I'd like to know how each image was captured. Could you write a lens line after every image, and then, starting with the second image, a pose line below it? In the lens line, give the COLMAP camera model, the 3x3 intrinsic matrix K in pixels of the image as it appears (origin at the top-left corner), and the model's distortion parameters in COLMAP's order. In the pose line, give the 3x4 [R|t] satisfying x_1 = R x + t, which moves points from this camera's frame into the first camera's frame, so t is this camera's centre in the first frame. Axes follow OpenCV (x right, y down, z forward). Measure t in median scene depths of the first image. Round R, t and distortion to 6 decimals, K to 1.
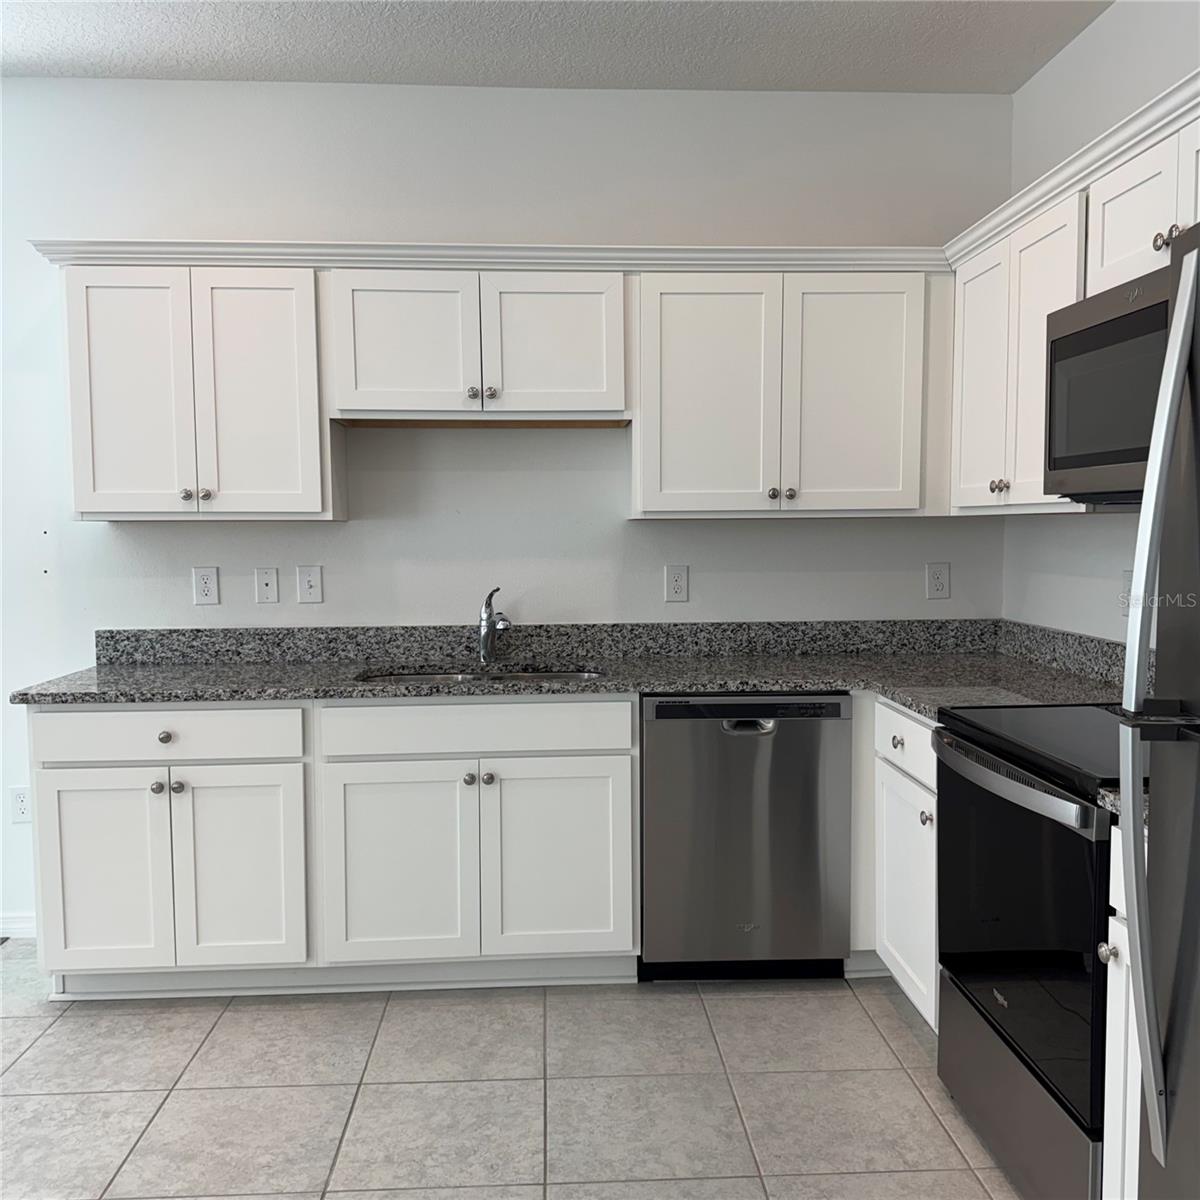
lens RADIAL K [[1135.6, 0, 600.0], [0, 1135.6, 600.0], [0, 0, 1]] dist [0.003775, 0.004220]
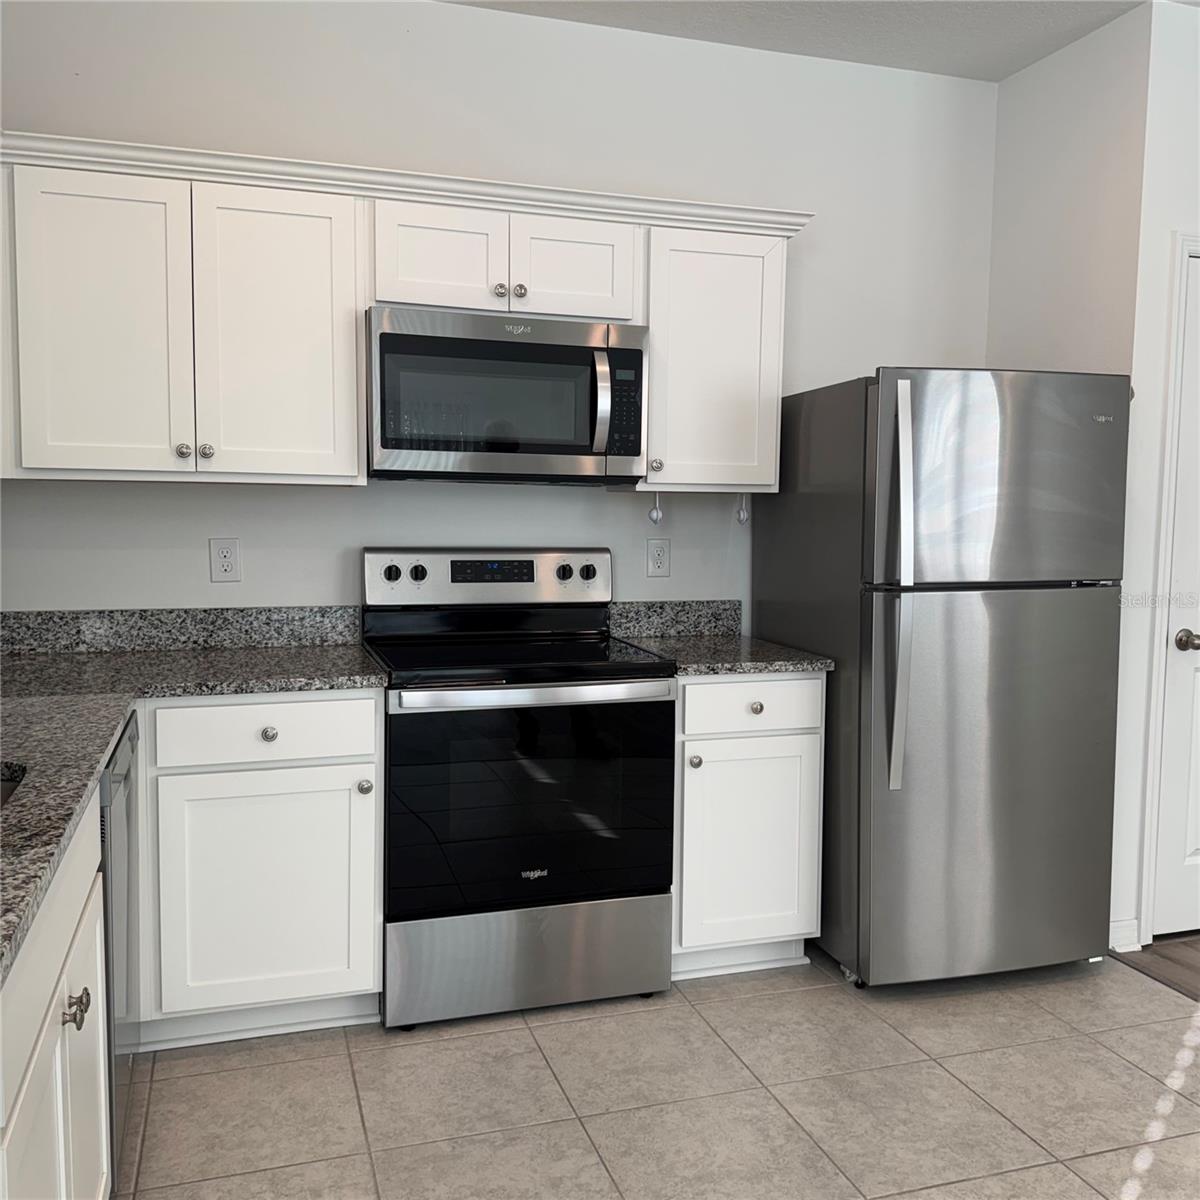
lens RADIAL K [[1135.6, 0, 600.0], [0, 1135.6, 600.0], [0, 0, 1]] dist [0.003775, 0.004220]
pose [[-0.254834, -0.092656, 0.962535, -0.732671], [0.048233, 0.992942, 0.108352, -0.079888], [-0.965781, 0.074038, -0.248567, 1.043234]]
